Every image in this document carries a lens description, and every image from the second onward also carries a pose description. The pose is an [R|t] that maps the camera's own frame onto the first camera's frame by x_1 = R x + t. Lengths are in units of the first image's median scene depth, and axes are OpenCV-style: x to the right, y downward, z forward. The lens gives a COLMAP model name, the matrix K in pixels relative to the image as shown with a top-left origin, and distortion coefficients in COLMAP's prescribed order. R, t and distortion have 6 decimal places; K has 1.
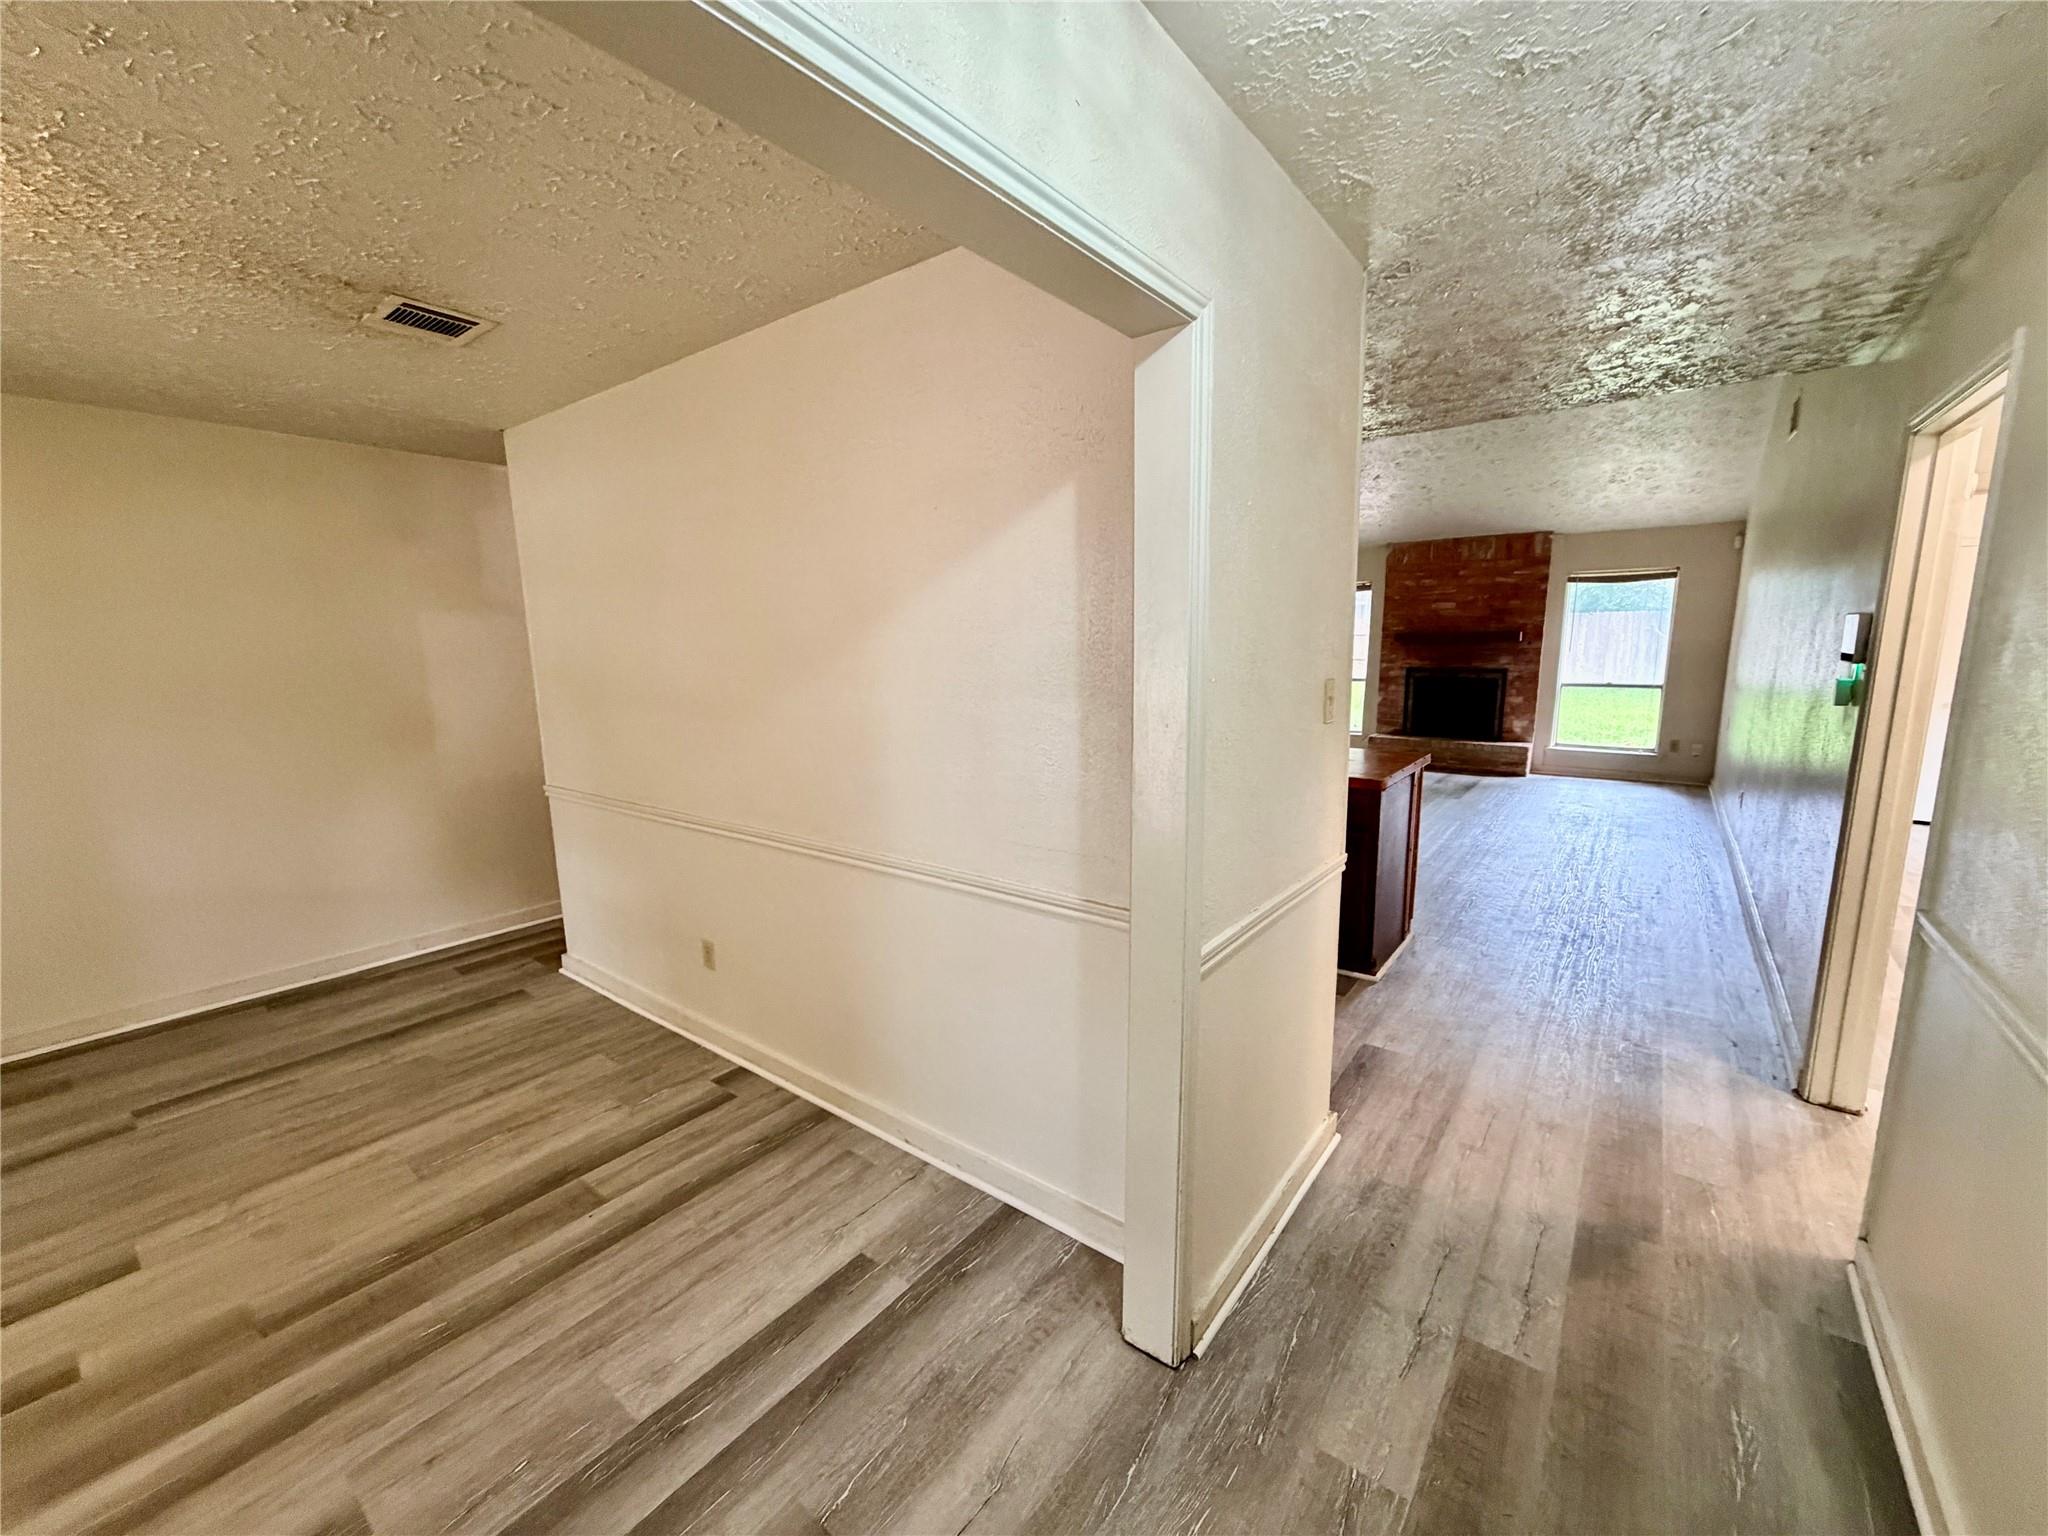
lens RADIAL K [[826.2, 0, 1026.0], [0, 826.2, 773.3], [0, 0, 1]] dist [-0.002991, 0.000273]
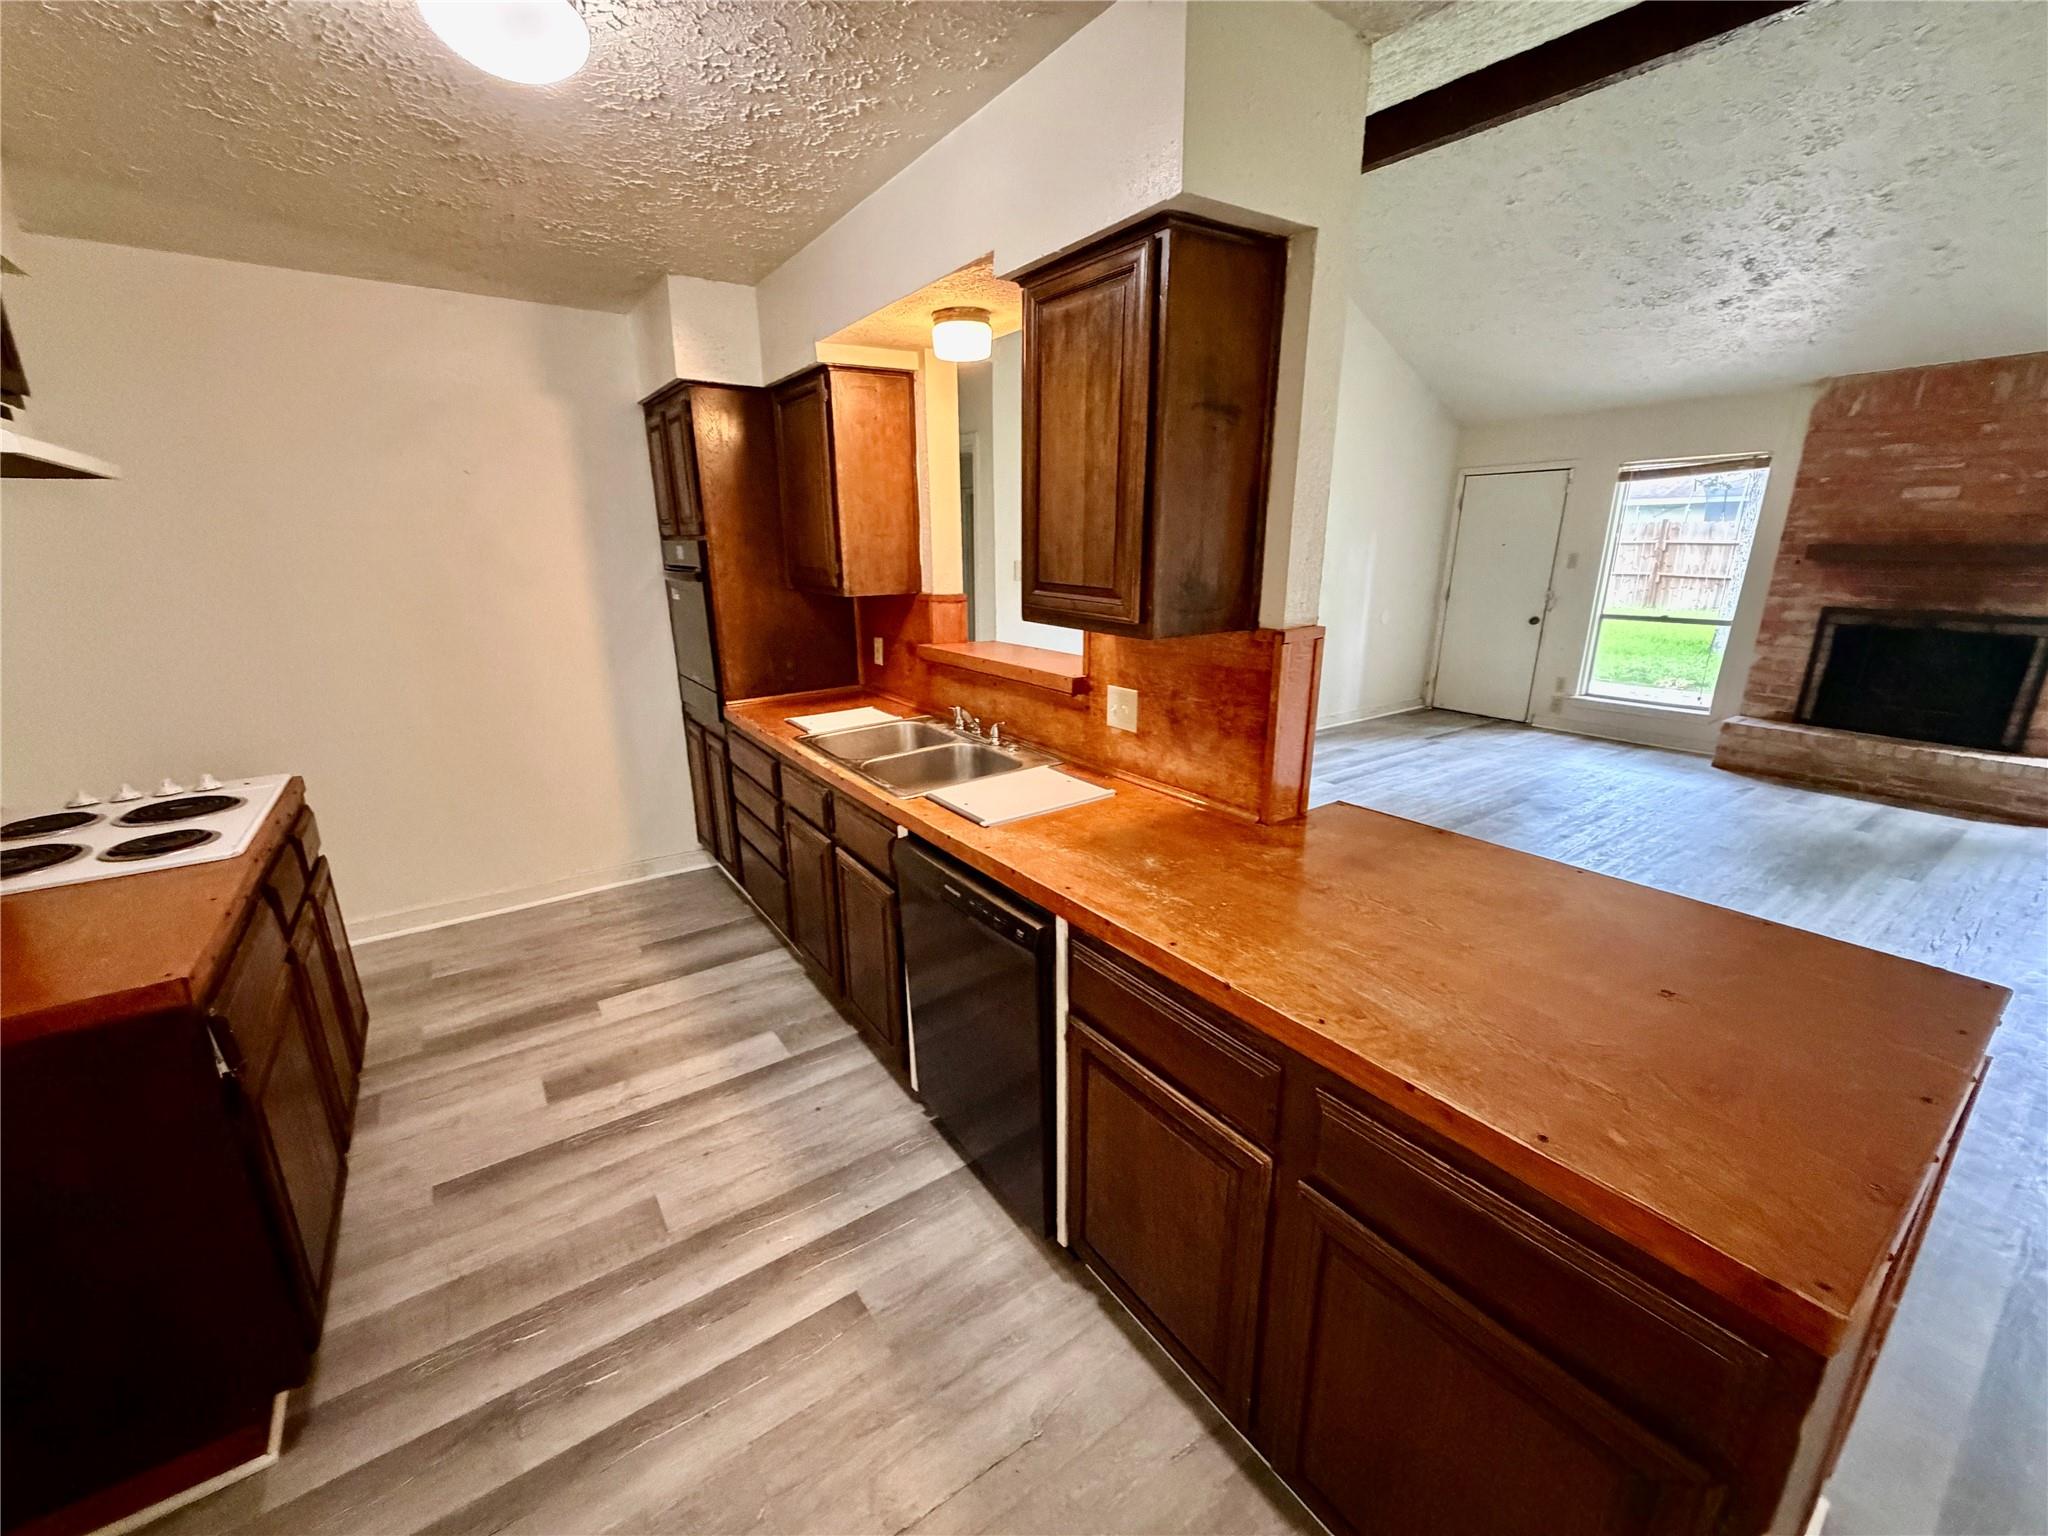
lens RADIAL K [[826.2, 0, 1002.6], [0, 826.2, 764.0], [0, 0, 1]] dist [-0.002991, 0.000273]
pose [[0.949752, 0.098338, -0.297154, 0.096247], [-0.067061, 0.991249, 0.113699, -0.043299], [0.305735, -0.088059, 0.948036, 0.258890]]
